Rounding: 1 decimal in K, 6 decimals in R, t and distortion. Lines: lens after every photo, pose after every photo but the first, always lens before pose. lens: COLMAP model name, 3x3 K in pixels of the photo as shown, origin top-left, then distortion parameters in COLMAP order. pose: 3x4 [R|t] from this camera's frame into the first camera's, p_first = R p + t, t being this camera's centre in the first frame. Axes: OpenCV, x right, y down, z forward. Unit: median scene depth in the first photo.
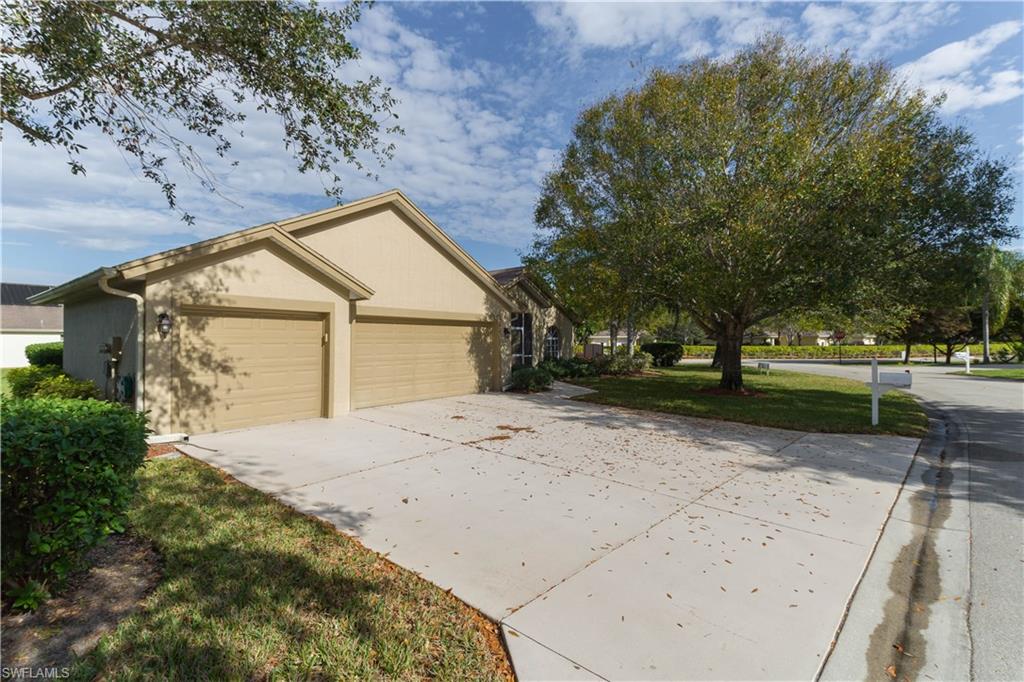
lens RADIAL K [[471.2, 0, 515.2], [0, 471.2, 342.9], [0, 0, 1]] dist [0.057573, -0.021908]
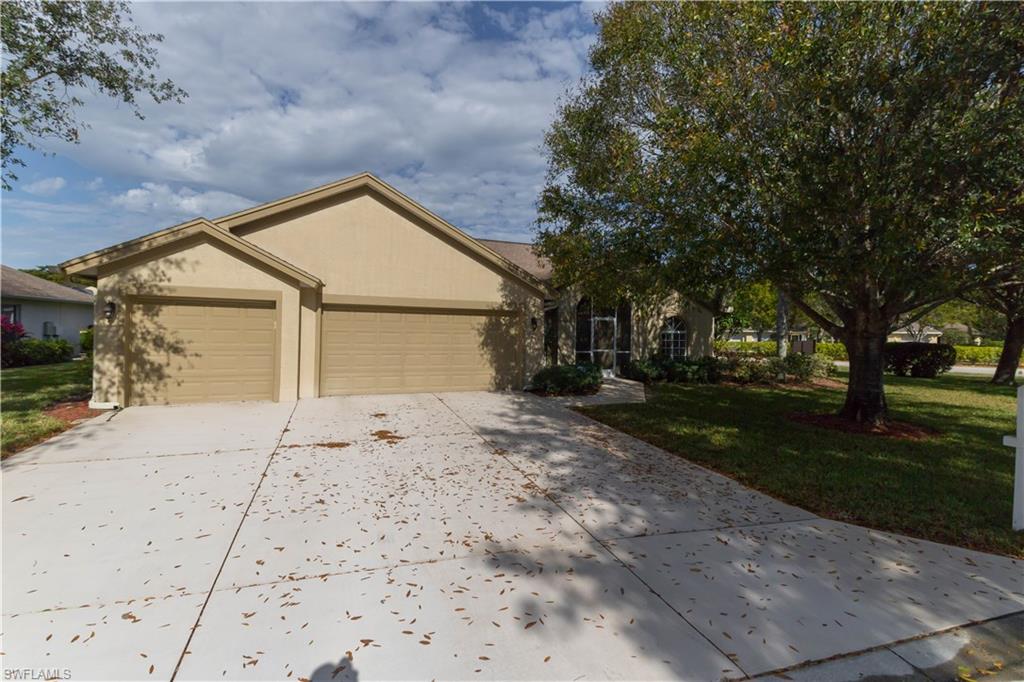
lens RADIAL K [[471.2, 0, 515.5], [0, 471.2, 335.5], [0, 0, 1]] dist [0.057573, -0.021908]
pose [[0.860364, 0.028176, -0.508901, 0.692612], [-0.025847, 0.999598, 0.011647, -0.015552], [0.509025, 0.003133, 0.860746, 0.434416]]
